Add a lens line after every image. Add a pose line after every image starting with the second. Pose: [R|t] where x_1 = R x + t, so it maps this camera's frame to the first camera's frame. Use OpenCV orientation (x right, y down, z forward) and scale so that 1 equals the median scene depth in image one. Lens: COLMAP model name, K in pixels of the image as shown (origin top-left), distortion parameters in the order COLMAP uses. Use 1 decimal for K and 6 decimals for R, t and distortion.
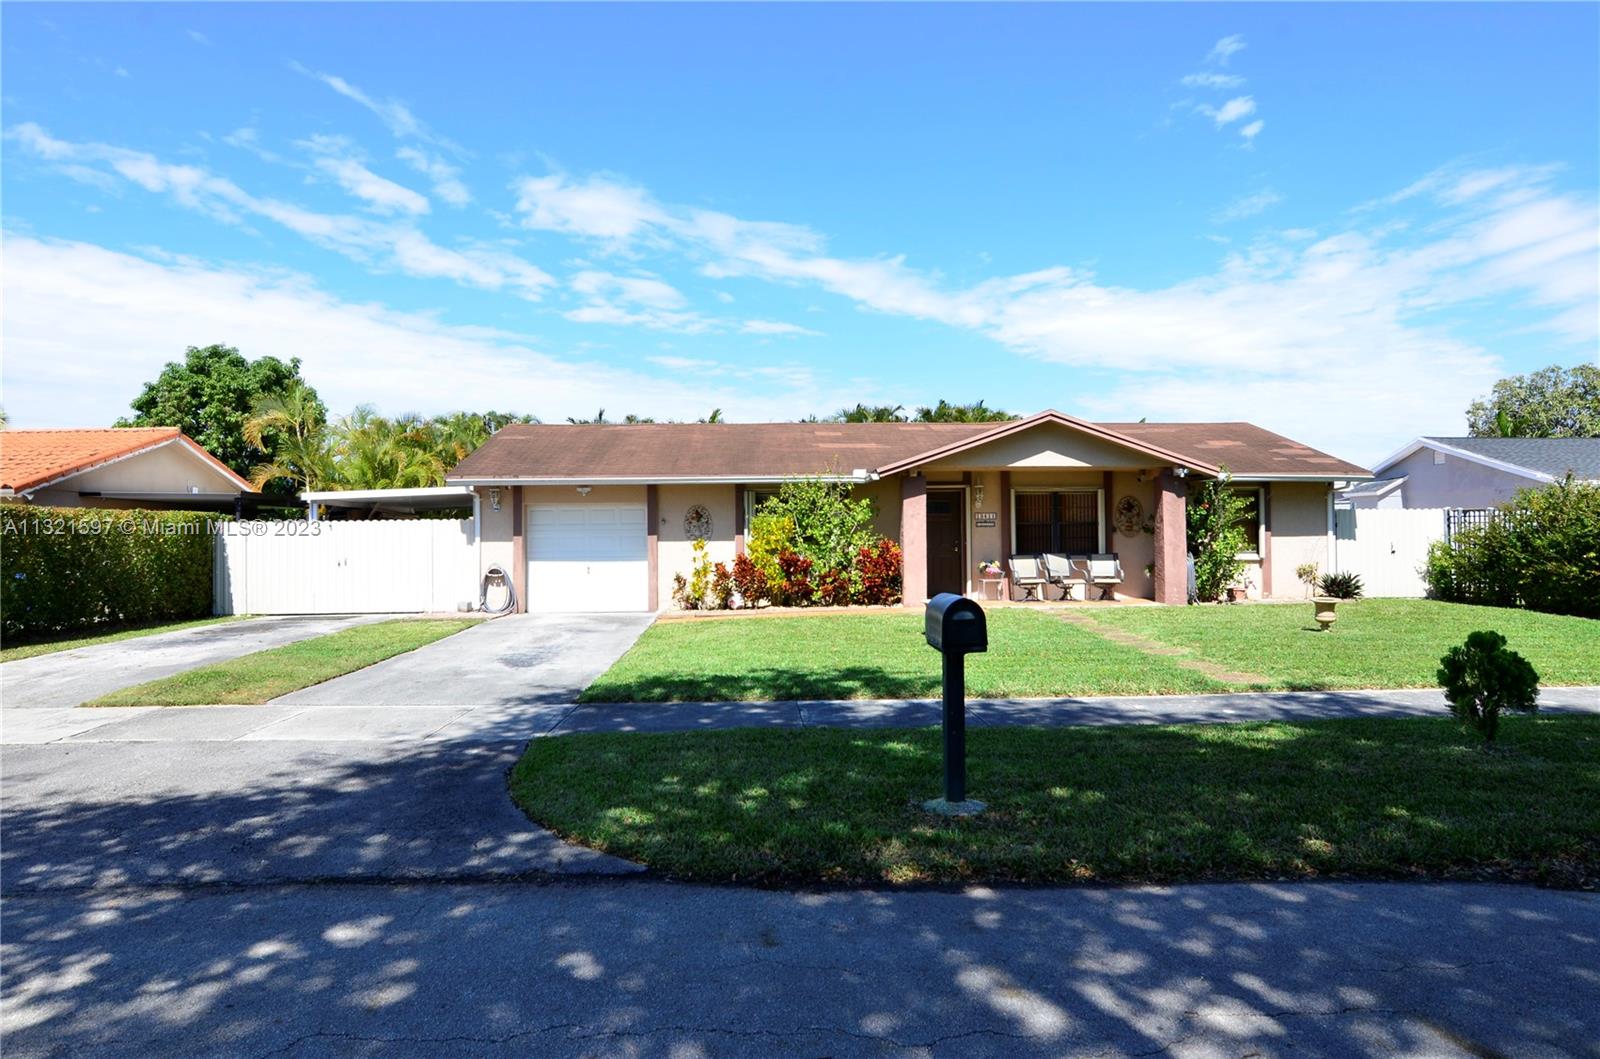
lens RADIAL K [[939.4, 0, 800.0], [0, 939.4, 529.5], [0, 0, 1]] dist [-0.034426, -0.000296]
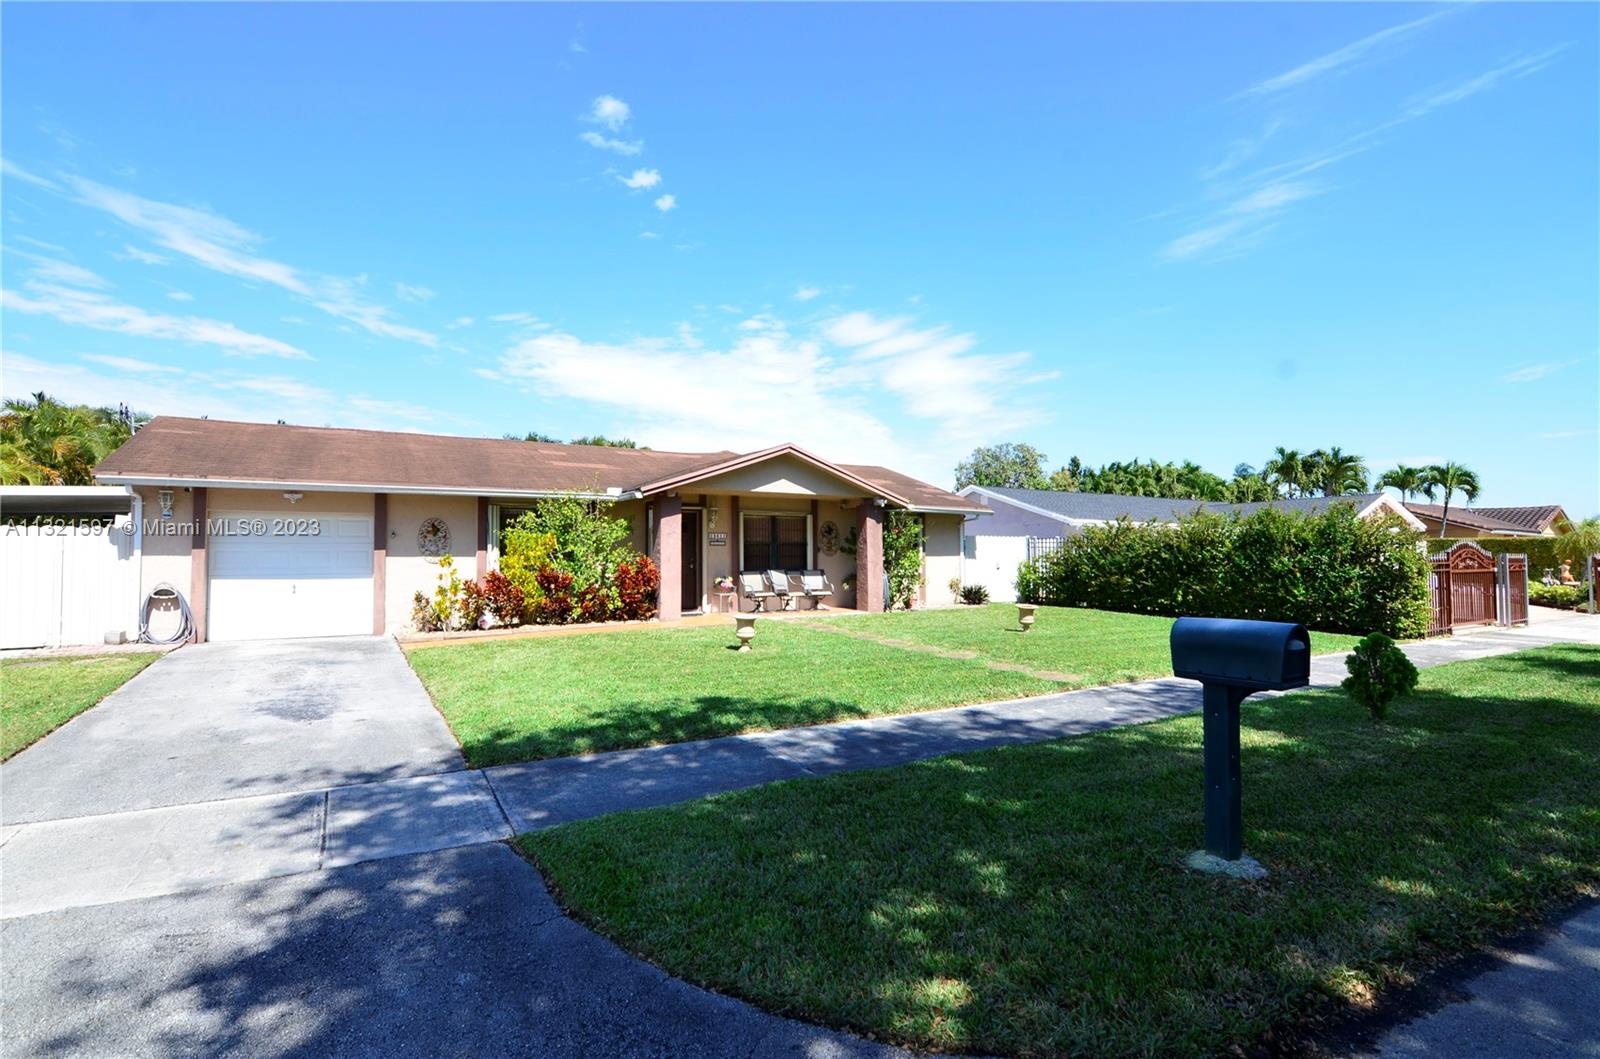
lens RADIAL K [[771.5, 0, 789.9], [0, 771.5, 534.1], [0, 0, 1]] dist [-0.037492, 0.011524]
pose [[0.880493, 0.020407, 0.473620, -0.160146], [-0.011442, 0.999697, -0.021801, 0.002580], [-0.473922, 0.013776, 0.880459, 0.168694]]
